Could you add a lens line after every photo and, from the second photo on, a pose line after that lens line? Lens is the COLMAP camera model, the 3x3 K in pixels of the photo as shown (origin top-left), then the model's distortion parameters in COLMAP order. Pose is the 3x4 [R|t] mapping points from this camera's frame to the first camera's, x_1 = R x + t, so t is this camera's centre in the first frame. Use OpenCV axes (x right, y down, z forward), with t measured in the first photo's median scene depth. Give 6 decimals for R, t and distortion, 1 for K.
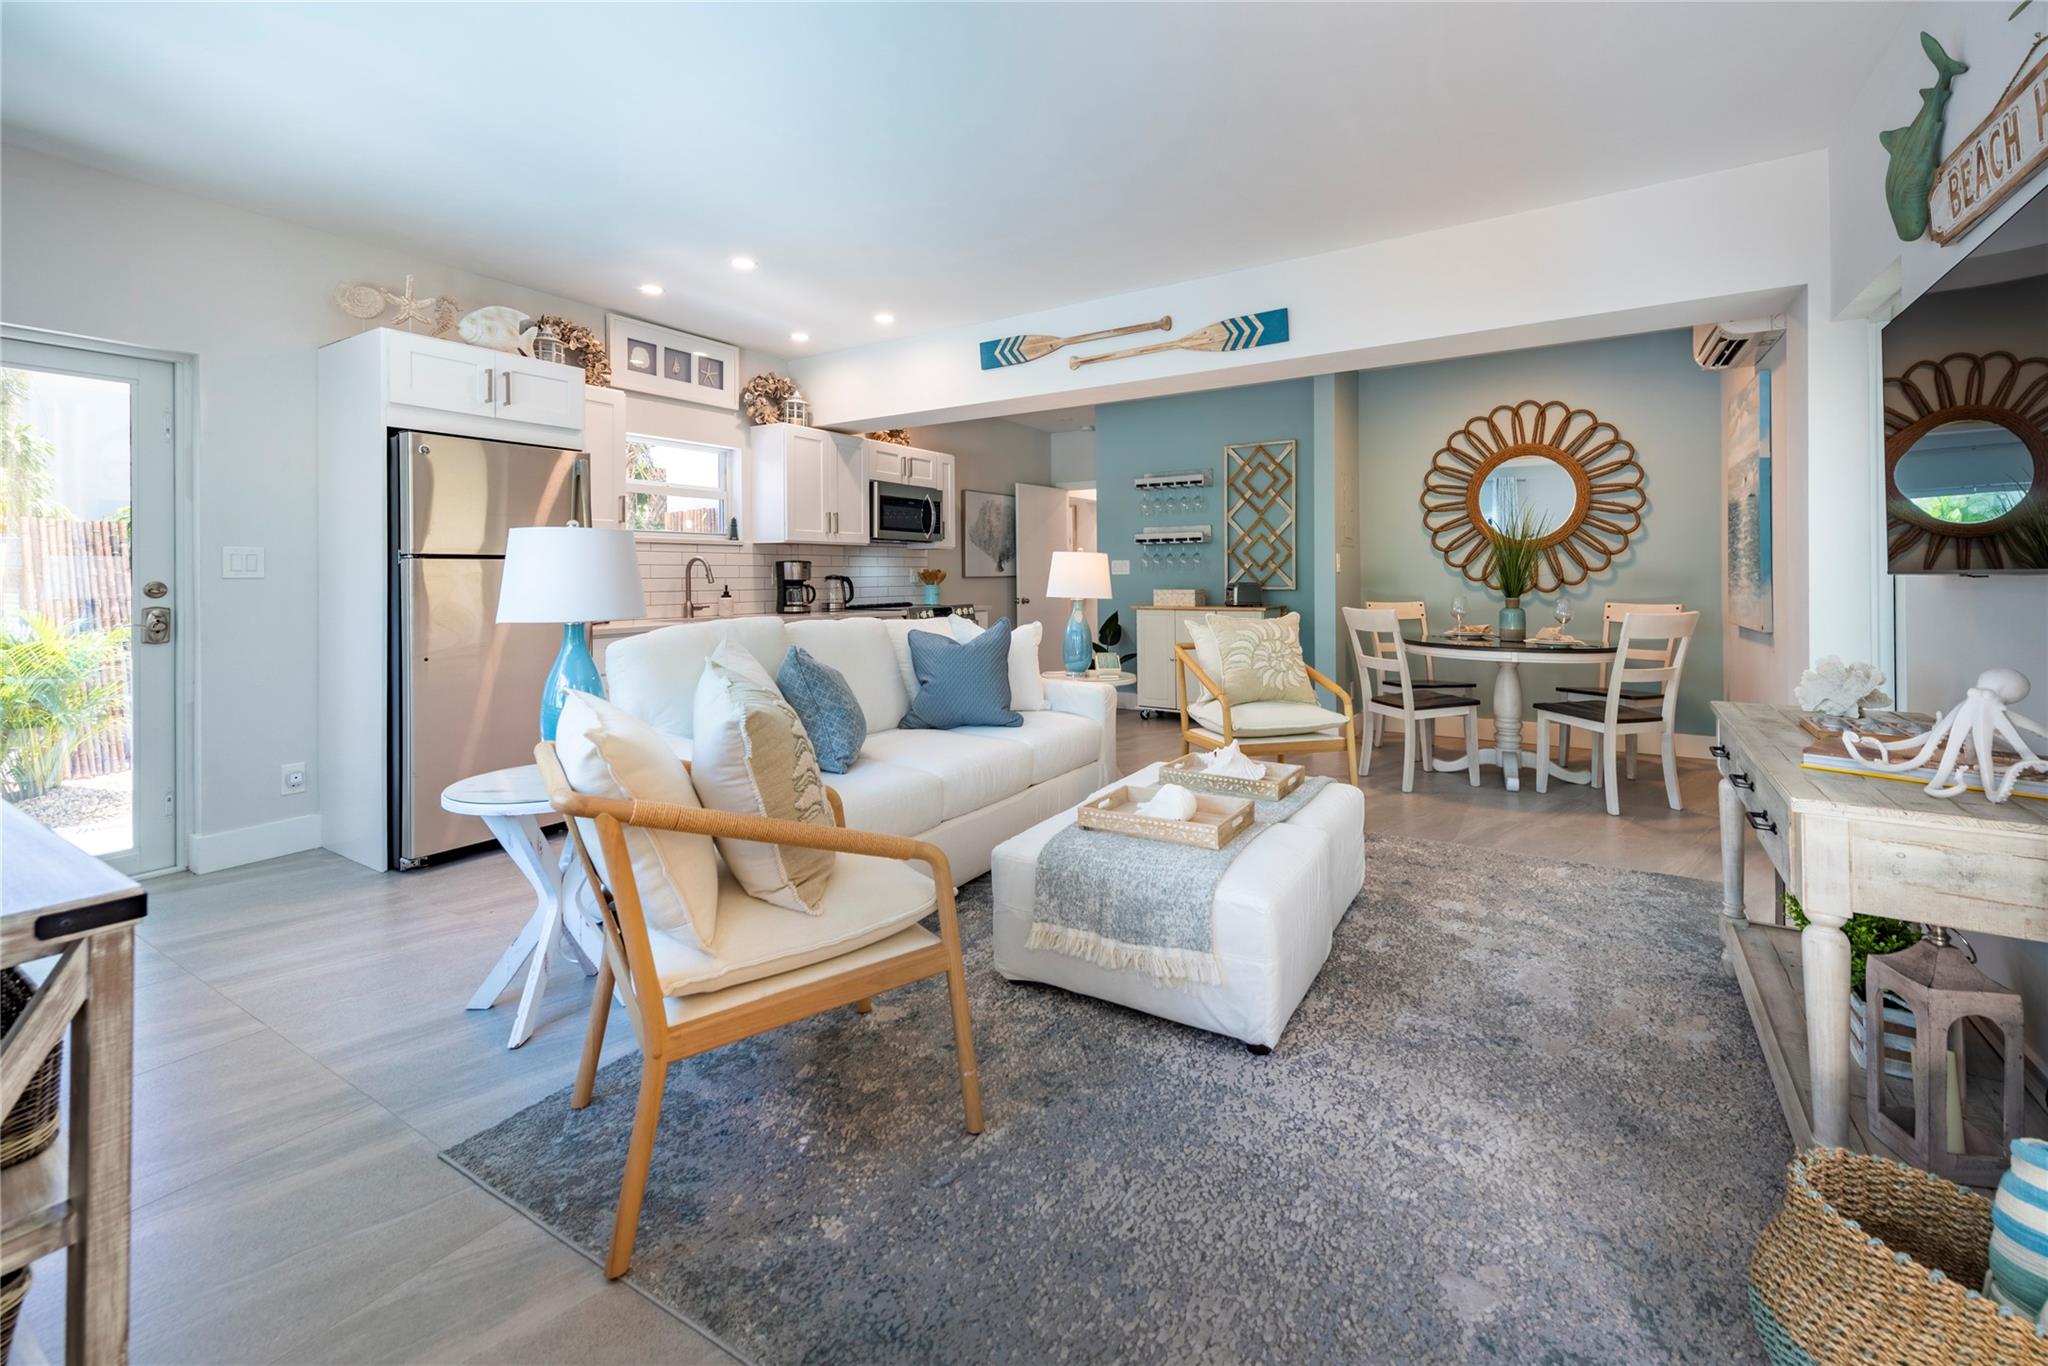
lens RADIAL K [[828.4, 0, 1033.3], [0, 828.4, 645.1], [0, 0, 1]] dist [0.001145, -0.000069]
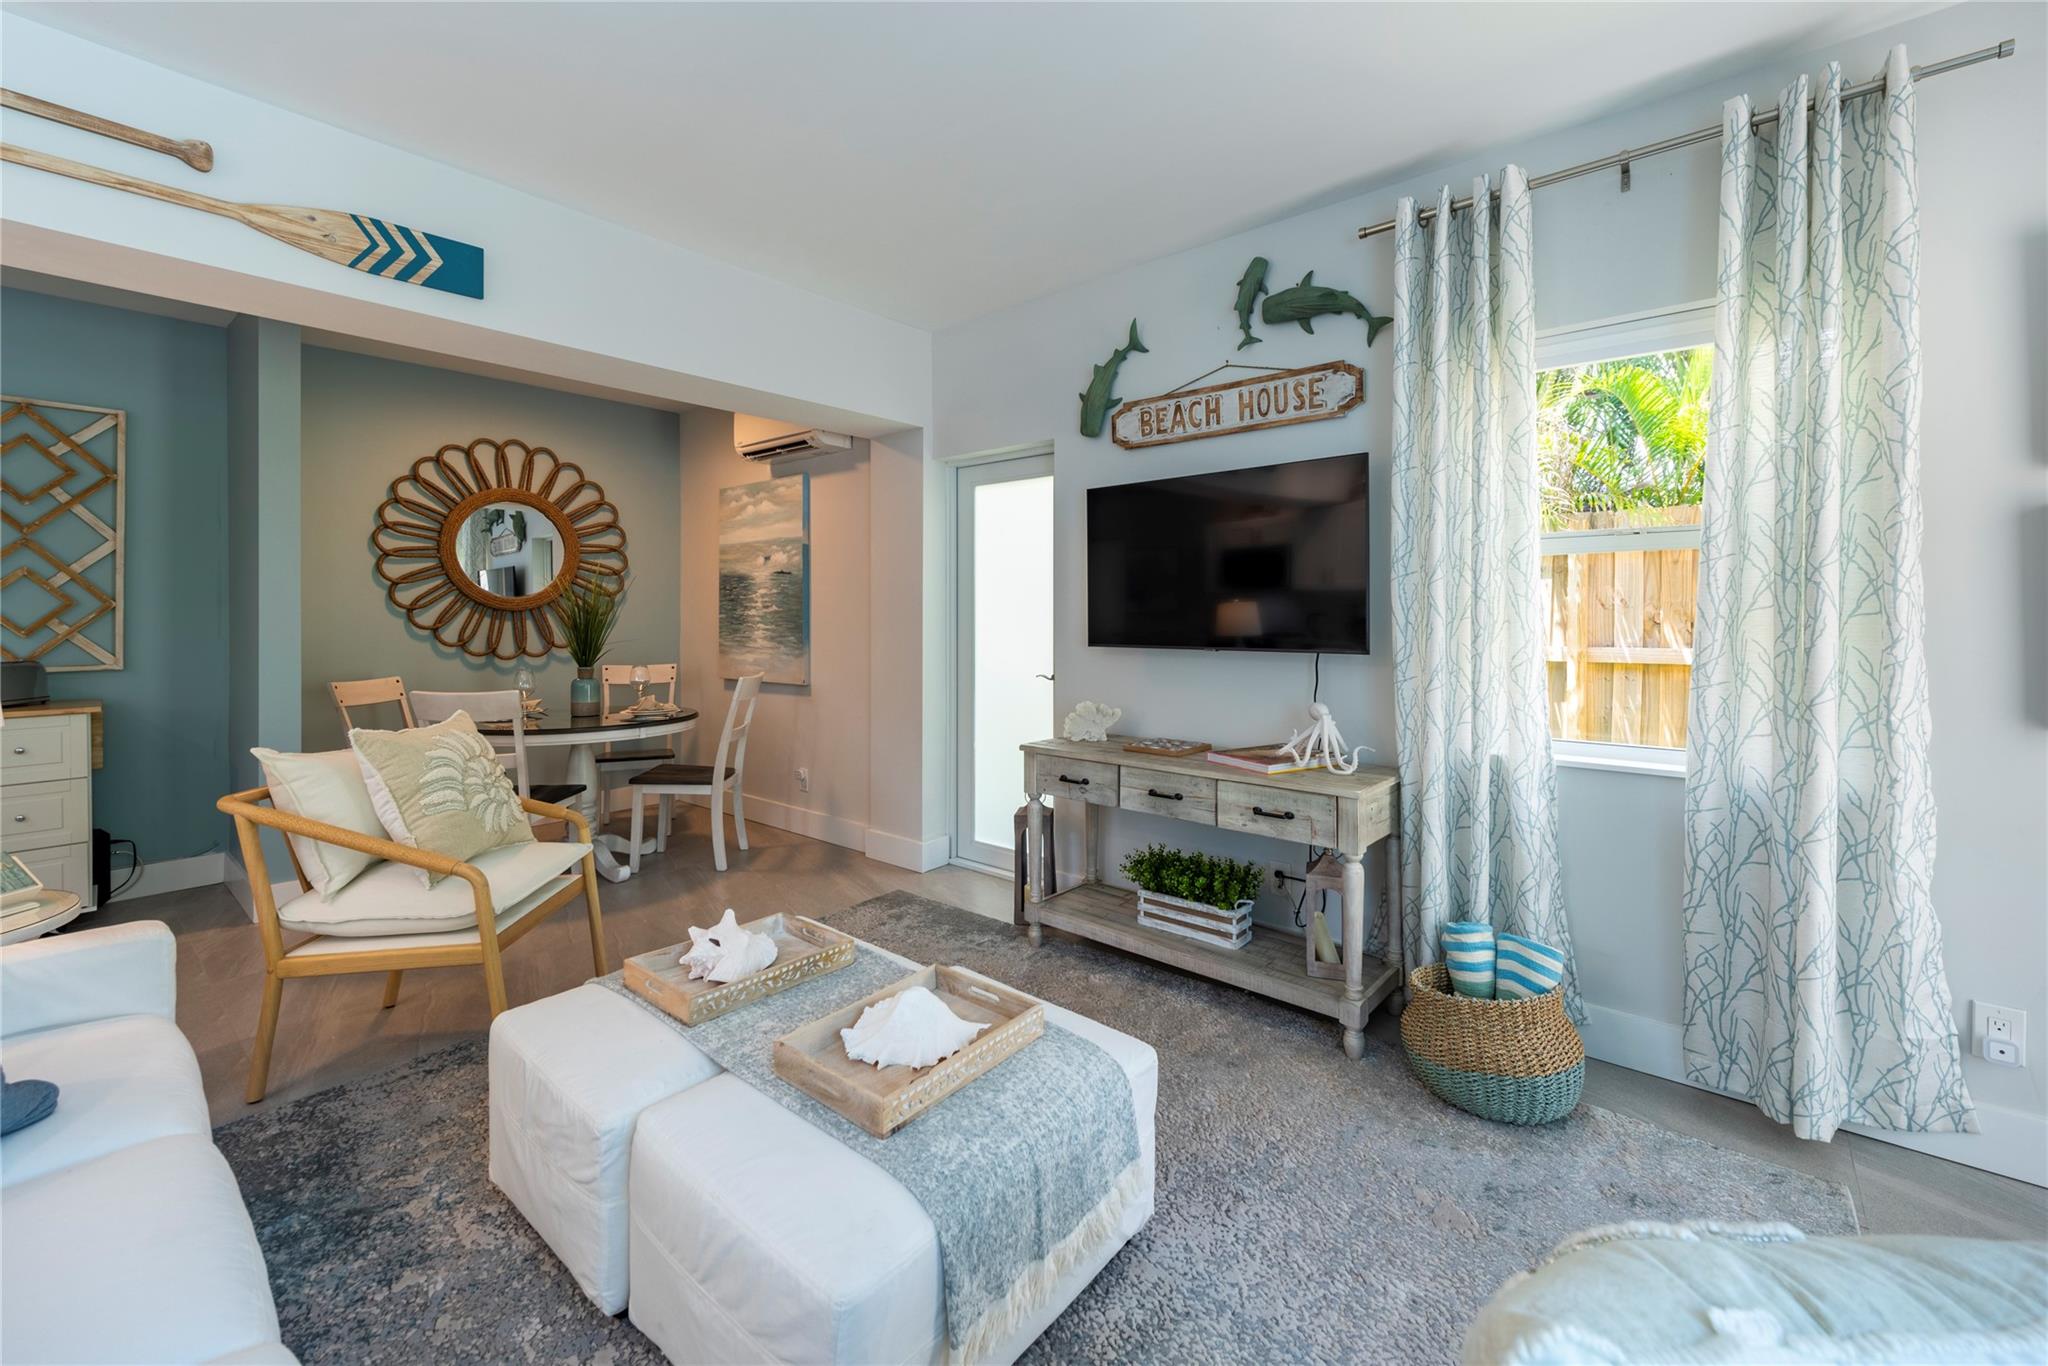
lens RADIAL K [[841.6, 0, 1022.5], [0, 841.6, 655.0], [0, 0, 1]] dist [0.000487, -0.000264]
pose [[0.132059, -0.042472, 0.990332, -0.218468], [0.083186, 0.996032, 0.031624, -0.052326], [-0.987745, 0.078205, 0.135068, 0.364785]]
